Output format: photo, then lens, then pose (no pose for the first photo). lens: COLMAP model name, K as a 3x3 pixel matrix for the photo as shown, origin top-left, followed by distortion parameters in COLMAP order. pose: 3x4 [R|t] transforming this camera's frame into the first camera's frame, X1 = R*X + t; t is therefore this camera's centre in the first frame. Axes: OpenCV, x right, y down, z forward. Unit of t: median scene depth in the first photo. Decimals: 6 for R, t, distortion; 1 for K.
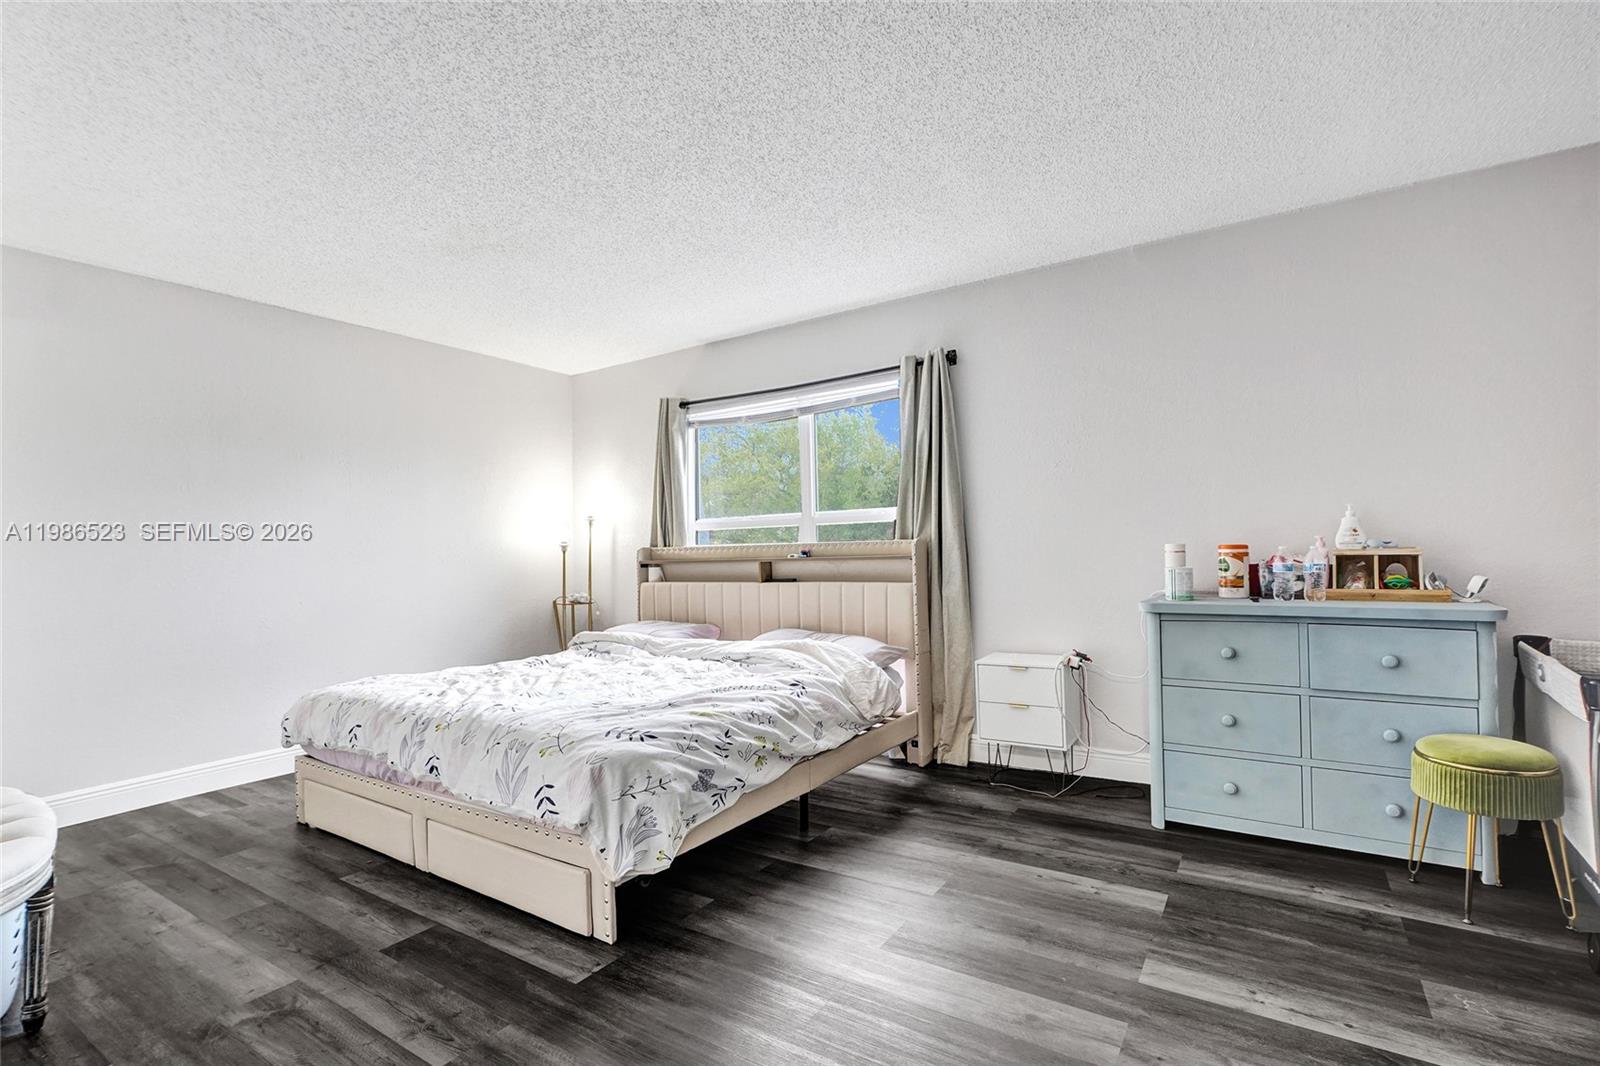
lens RADIAL K [[739.7, 0, 811.0], [0, 739.7, 534.4], [0, 0, 1]] dist [-0.009369, 0.004559]
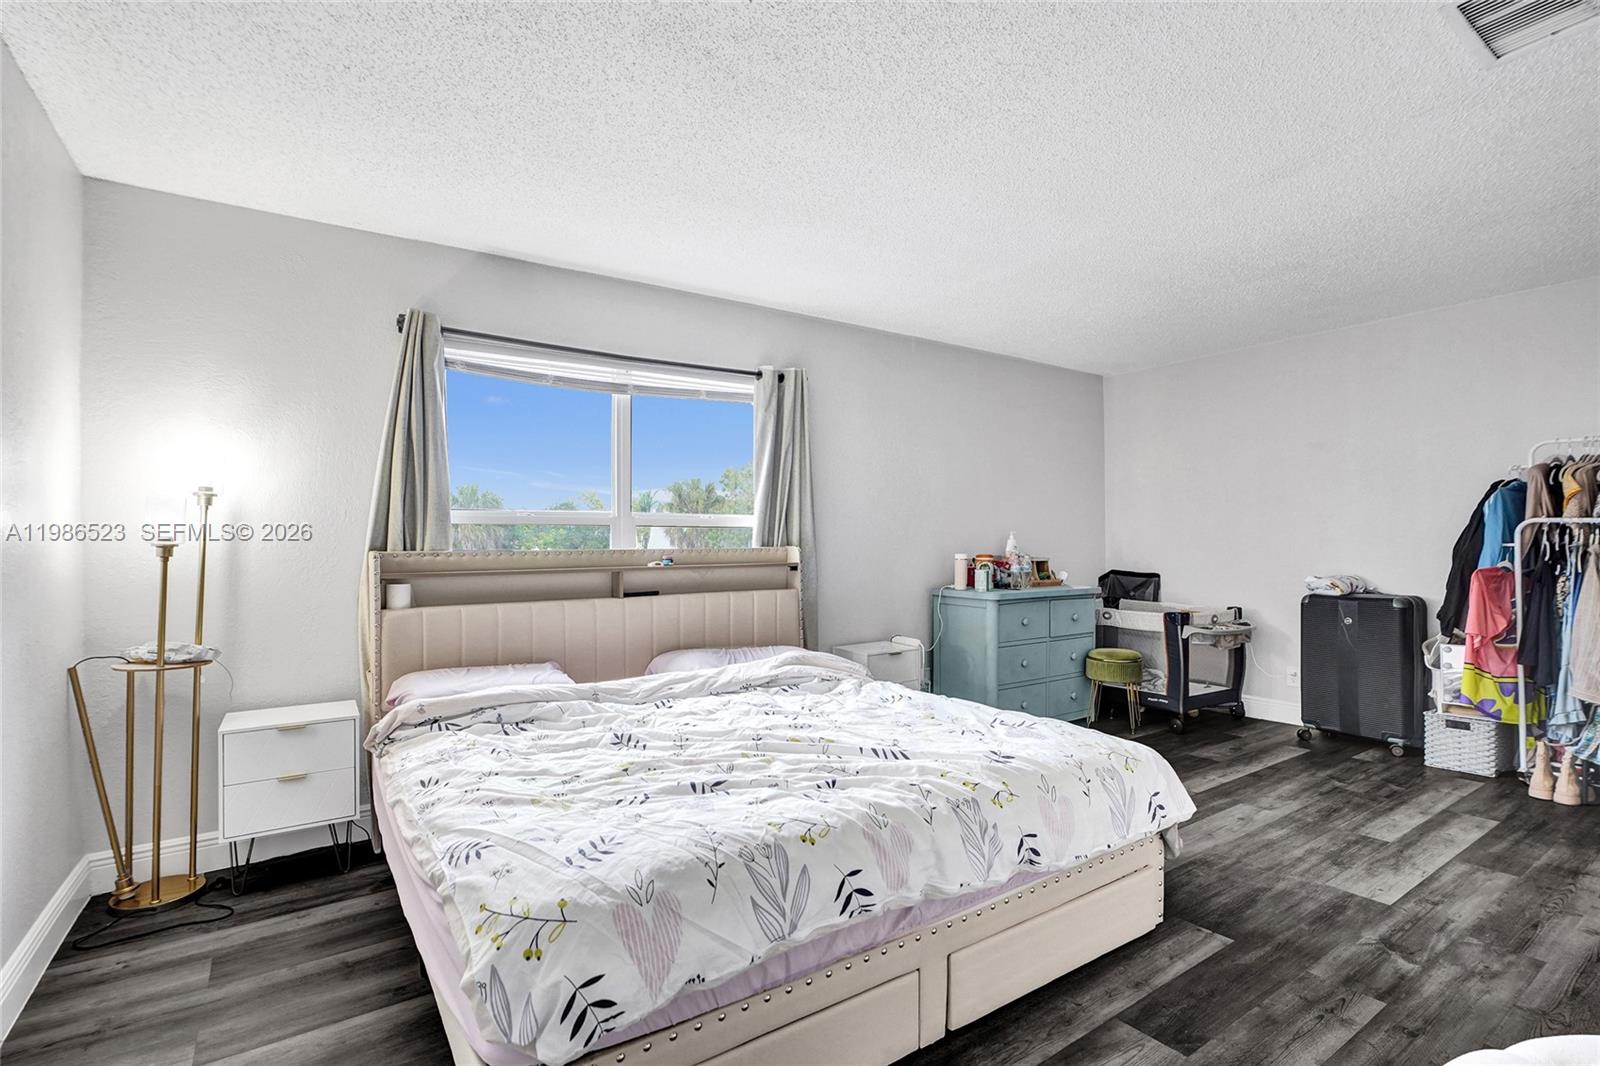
lens RADIAL K [[739.7, 0, 810.8], [0, 739.7, 531.8], [0, 0, 1]] dist [-0.009369, 0.004559]
pose [[0.388271, 0.035481, 0.920862, -1.133802], [-0.023211, 0.999318, -0.028717, 0.020098], [-0.921253, -0.010224, 0.388830, 0.807064]]
